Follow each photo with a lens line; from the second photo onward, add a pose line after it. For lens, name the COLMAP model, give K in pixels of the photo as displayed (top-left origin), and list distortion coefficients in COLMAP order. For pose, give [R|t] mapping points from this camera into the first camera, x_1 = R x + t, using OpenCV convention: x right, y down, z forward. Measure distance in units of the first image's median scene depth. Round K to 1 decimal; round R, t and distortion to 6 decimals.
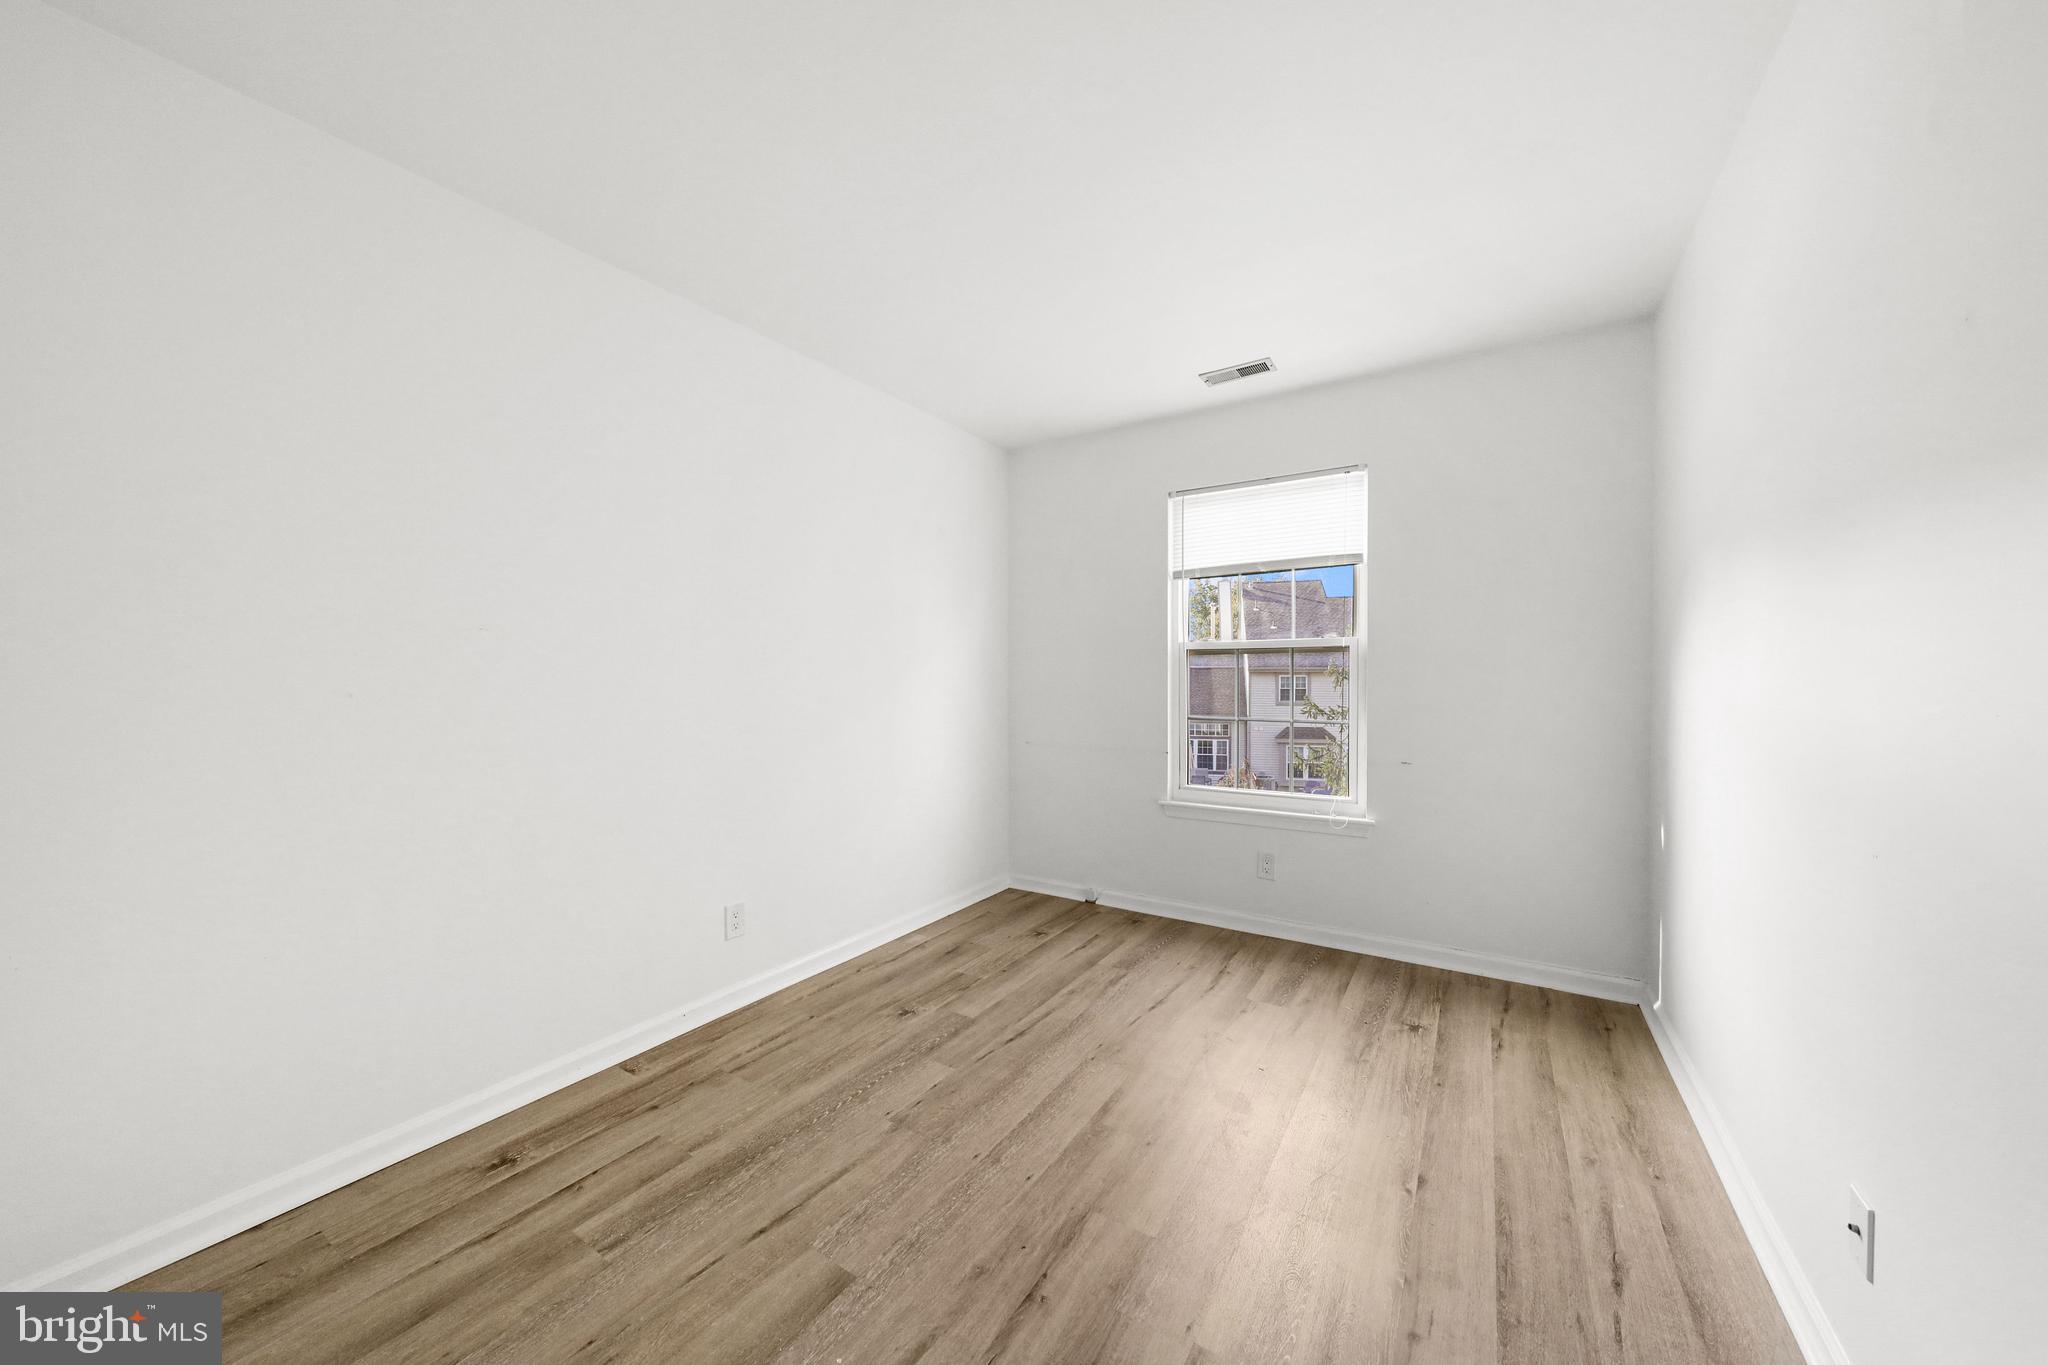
lens RADIAL K [[719.4, 0, 1021.6], [0, 719.4, 677.8], [0, 0, 1]] dist [0.001084, -0.000134]
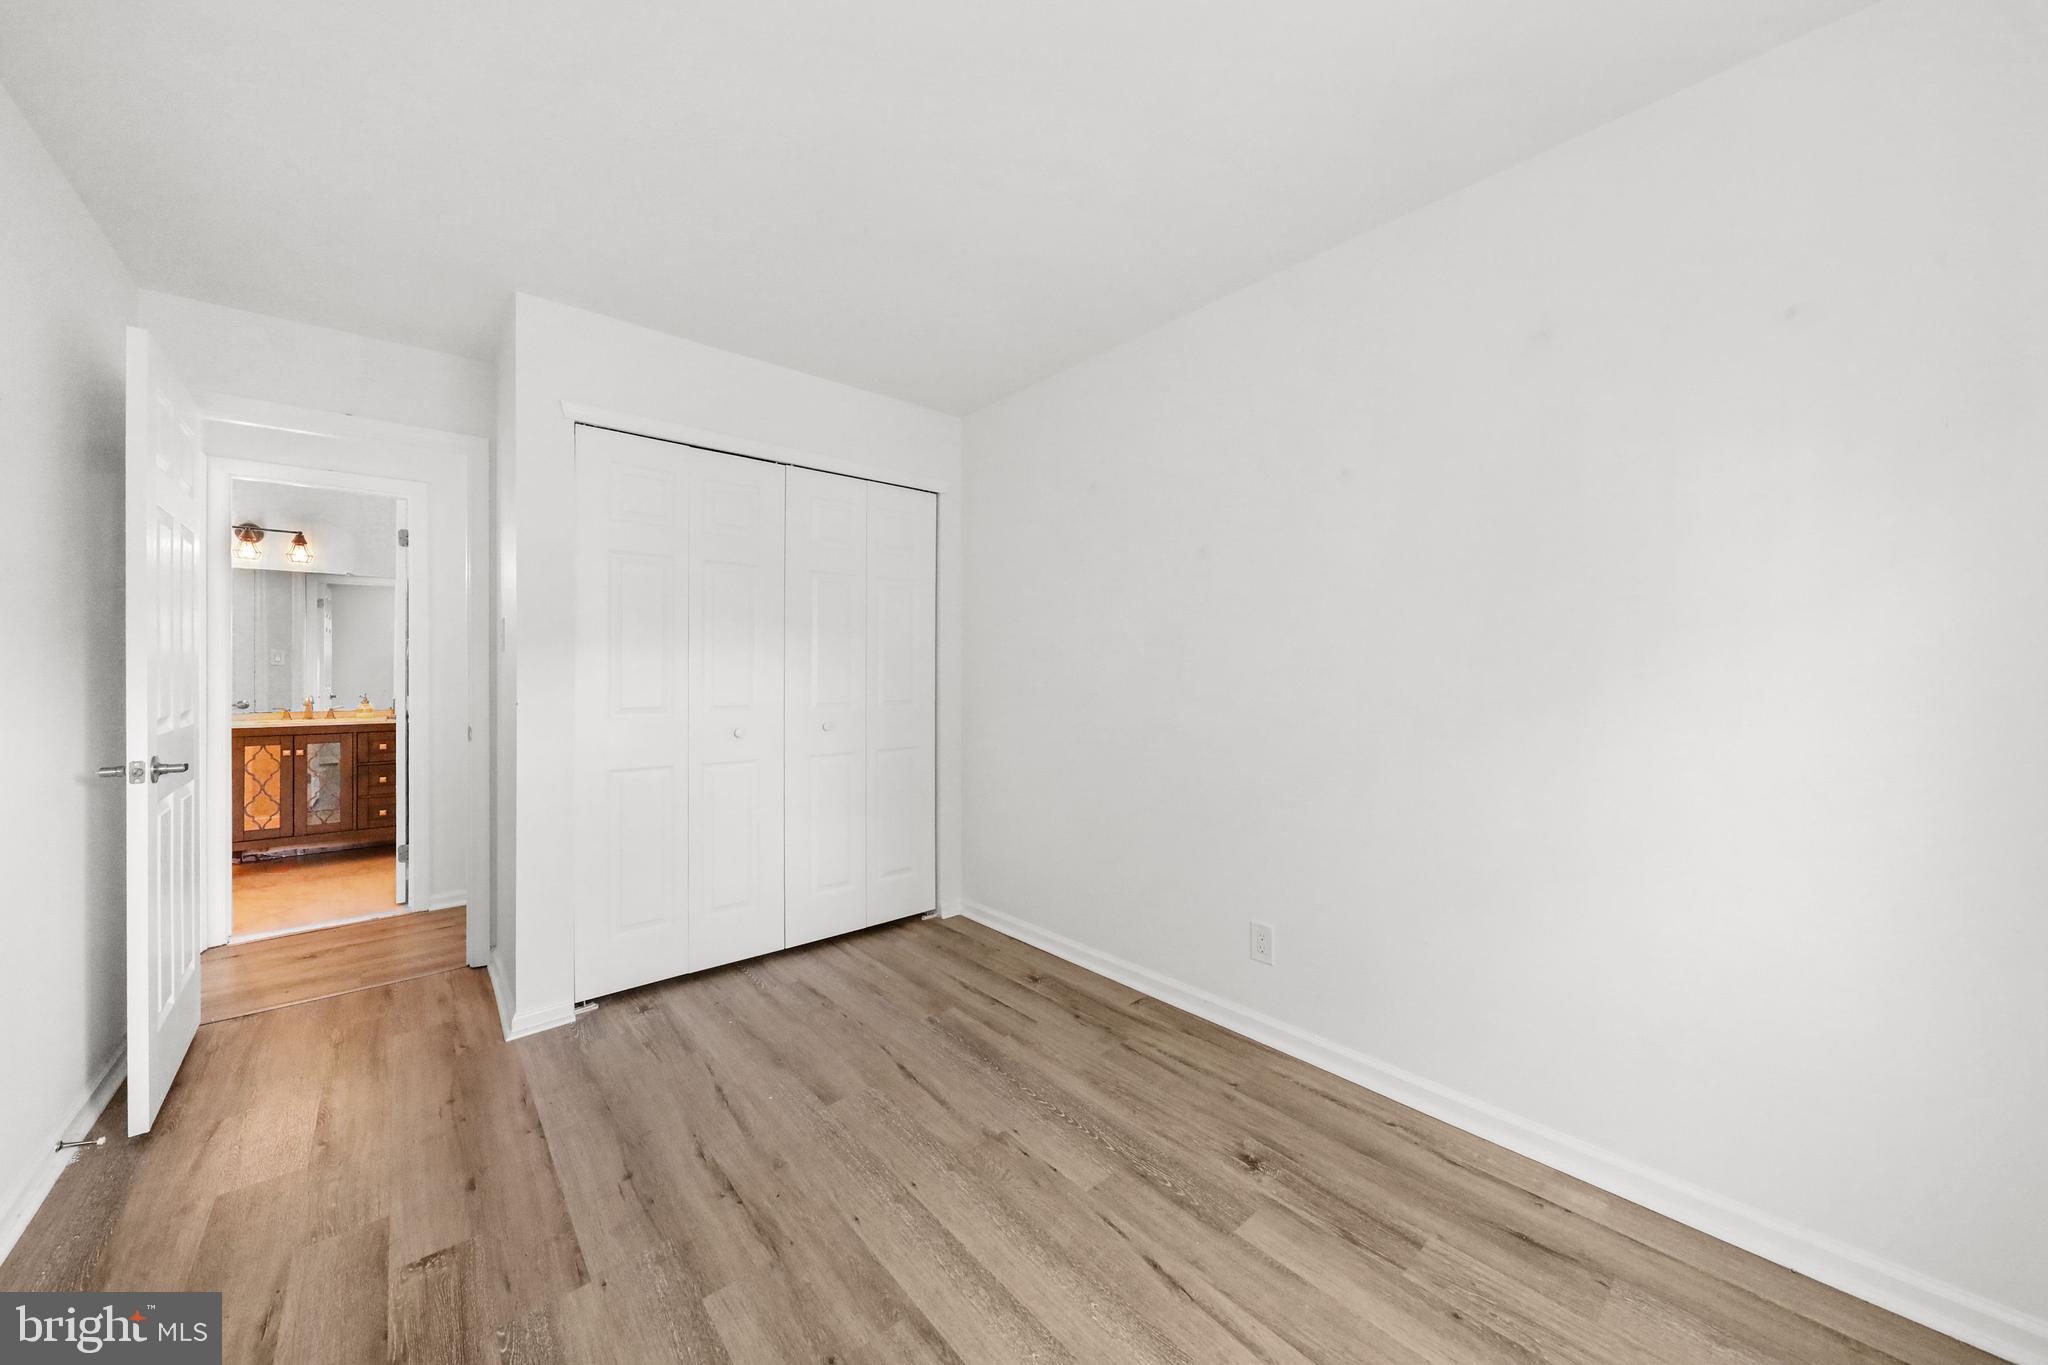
lens RADIAL K [[719.4, 0, 1025.1], [0, 719.4, 670.5], [0, 0, 1]] dist [0.001084, -0.000134]
pose [[-0.278275, 0.003295, -0.960496, 0.690063], [0.004718, 0.999987, 0.002063, -0.011631], [0.960490, -0.003958, -0.278287, 1.208367]]
